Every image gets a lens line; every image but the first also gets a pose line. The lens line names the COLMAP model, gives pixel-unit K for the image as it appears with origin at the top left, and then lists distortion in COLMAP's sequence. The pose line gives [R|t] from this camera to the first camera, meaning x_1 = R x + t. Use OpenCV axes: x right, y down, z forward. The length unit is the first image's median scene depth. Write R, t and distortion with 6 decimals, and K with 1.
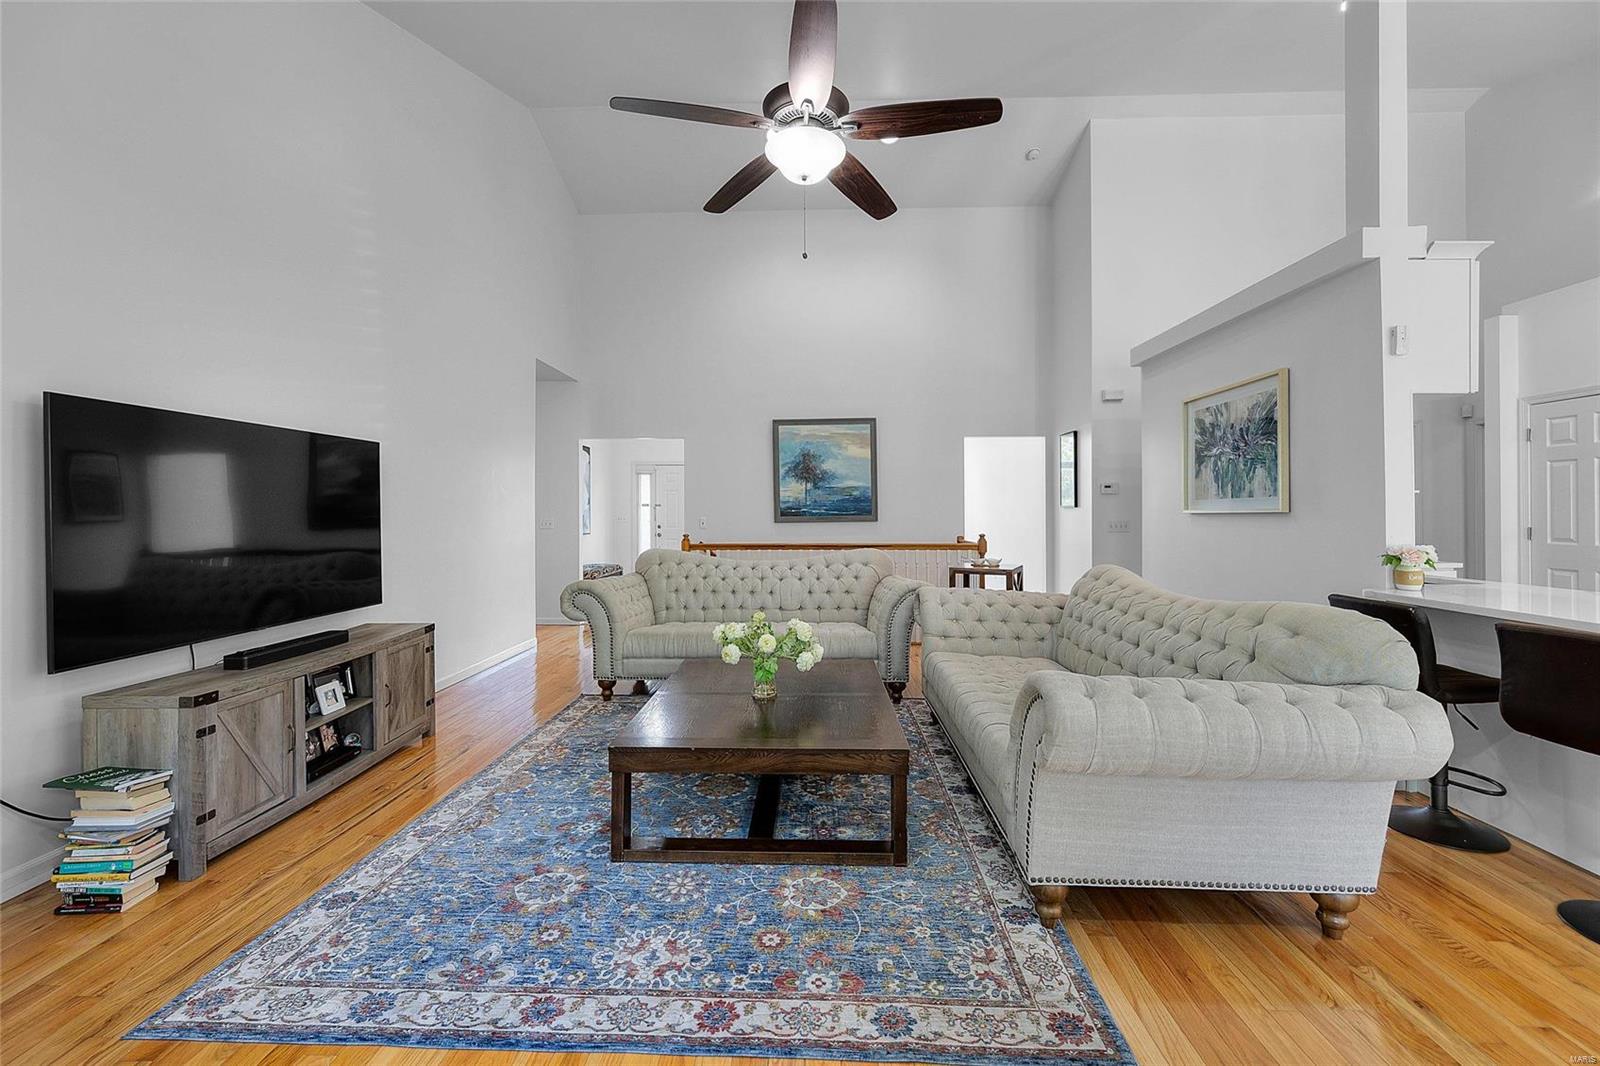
lens RADIAL K [[662.5, 0, 796.0], [0, 662.5, 505.6], [0, 0, 1]] dist [-0.001436, 0.000113]
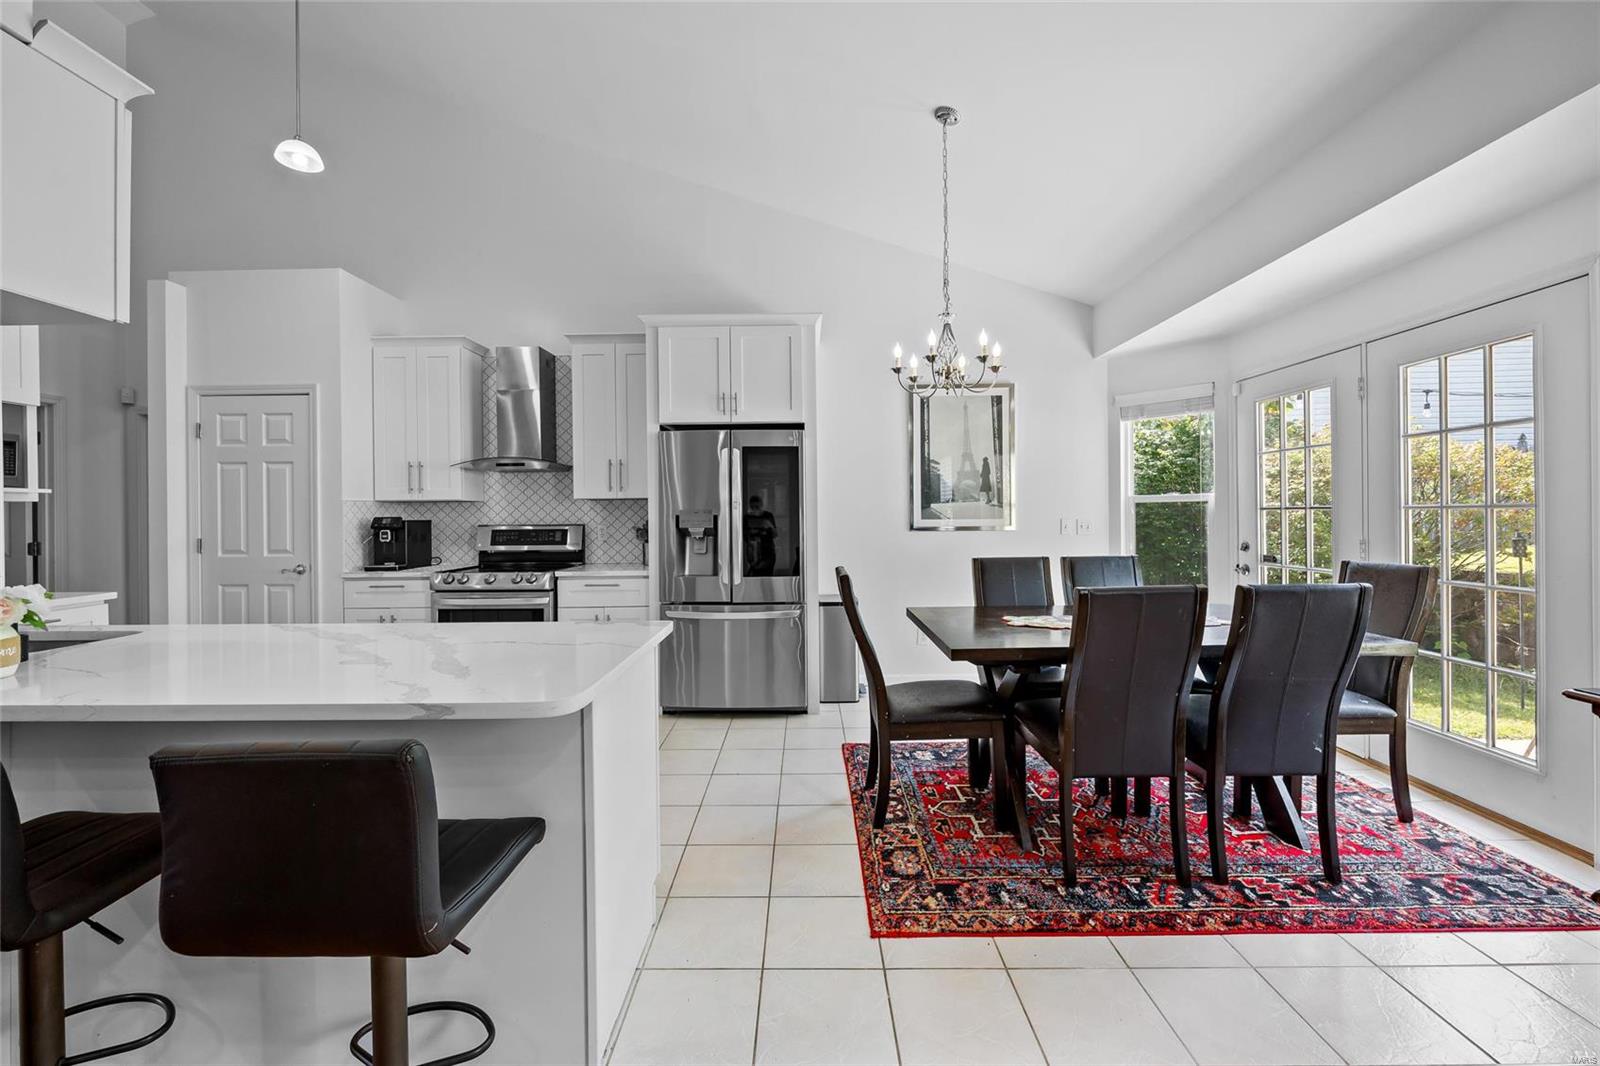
lens RADIAL K [[662.5, 0, 804.5], [0, 662.5, 518.1], [0, 0, 1]] dist [-0.001436, 0.000113]
pose [[-0.011584, -0.003130, 0.999928, 0.345243], [-0.000643, 0.999995, 0.003123, 0.003992], [-0.999933, -0.000607, -0.011586, 0.321084]]
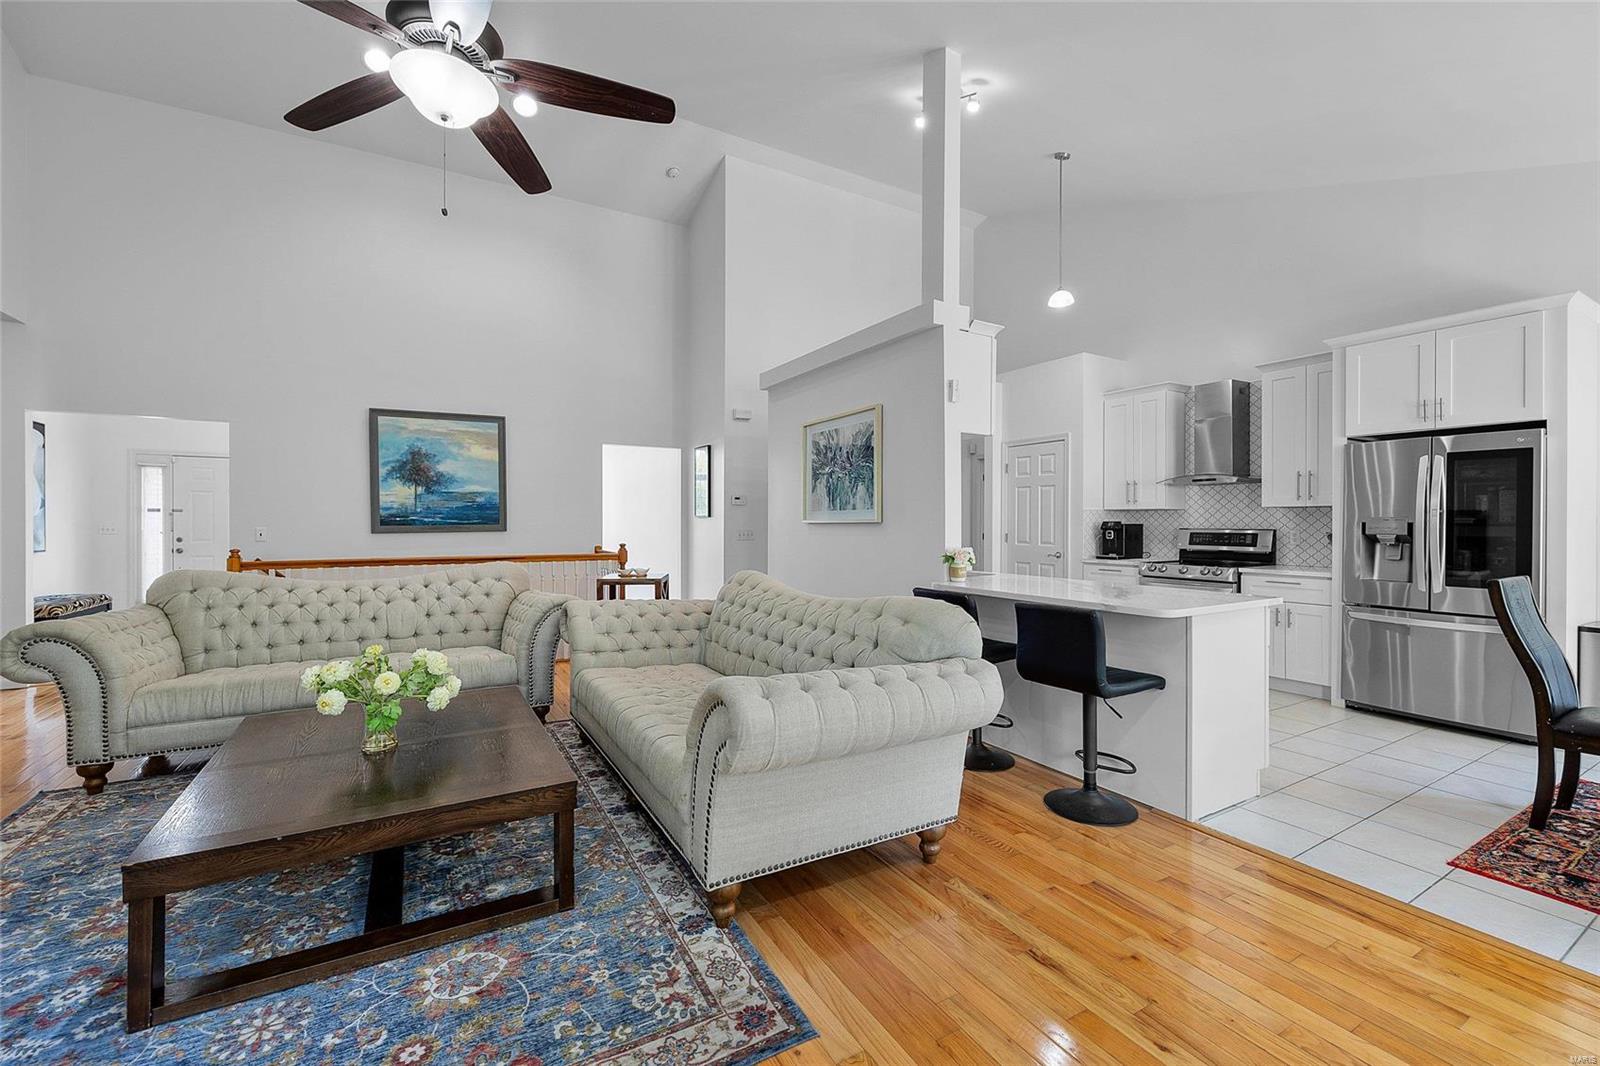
lens RADIAL K [[662.5, 0, 796.9], [0, 662.5, 521.4], [0, 0, 1]] dist [-0.001436, 0.000113]
pose [[0.849278, 0.003237, 0.527935, -0.034426], [-0.008417, 0.999937, 0.007410, 0.000578], [-0.527878, -0.010737, 0.849252, 0.041254]]
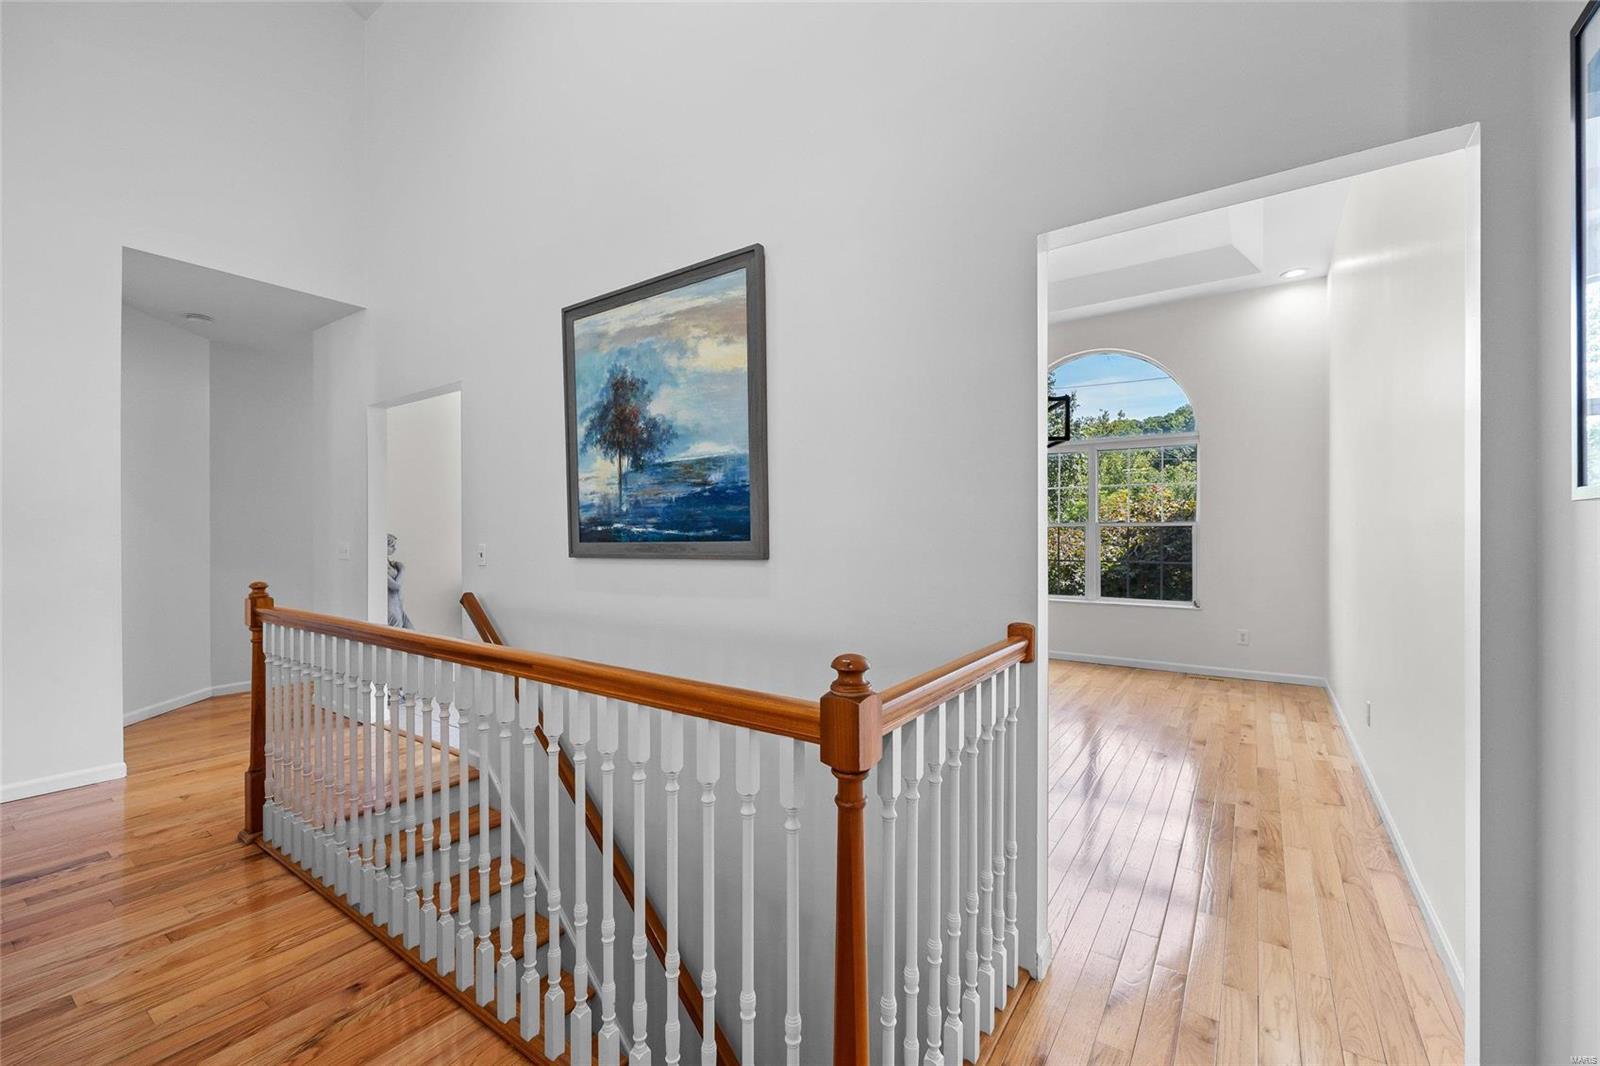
lens RADIAL K [[662.5, 0, 789.2], [0, 662.5, 537.9], [0, 0, 1]] dist [-0.001436, 0.000113]
pose [[0.823721, 0.008315, -0.566935, 0.621847], [0.000283, 0.999886, 0.015075, 0.015266], [0.566996, -0.012578, 0.823625, 1.435023]]
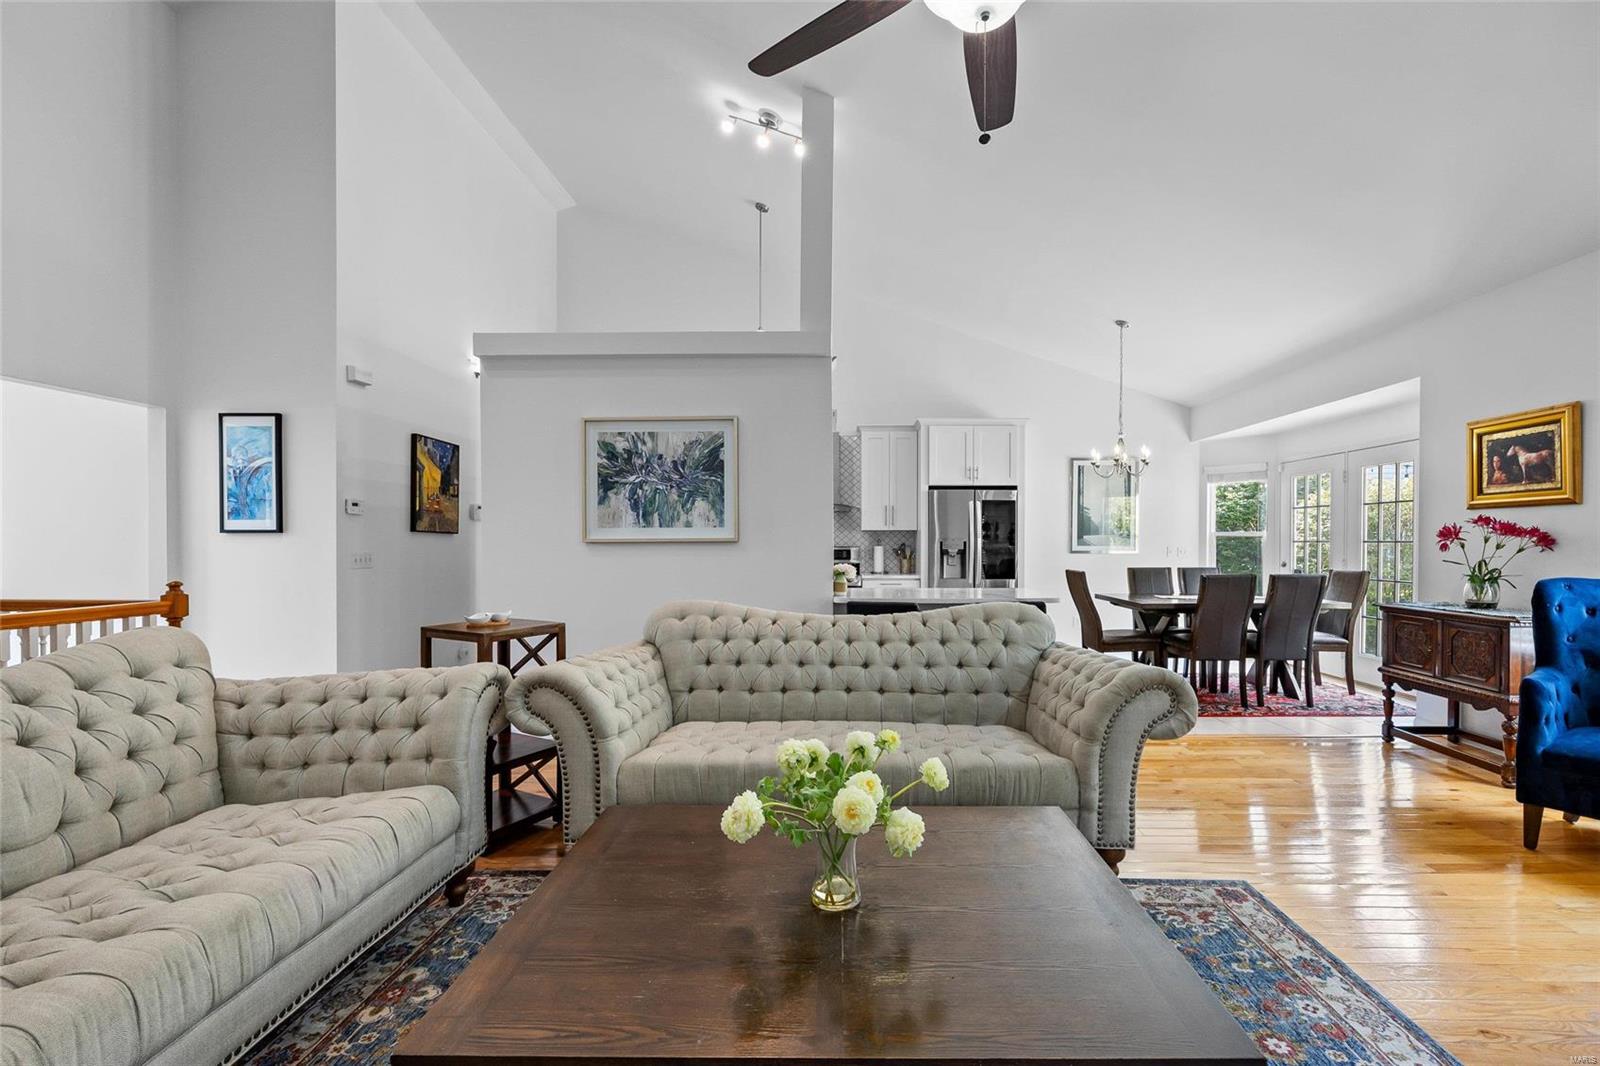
lens RADIAL K [[680.2, 0, 867.3], [0, 680.2, 555.0], [0, 0, 1]] dist [-0.002140, -0.000315]
pose [[-0.024992, -0.017735, 0.999530, -0.450481], [-0.011772, 0.999779, 0.017445, 0.010413], [-0.999618, -0.011331, -0.025196, 0.795833]]
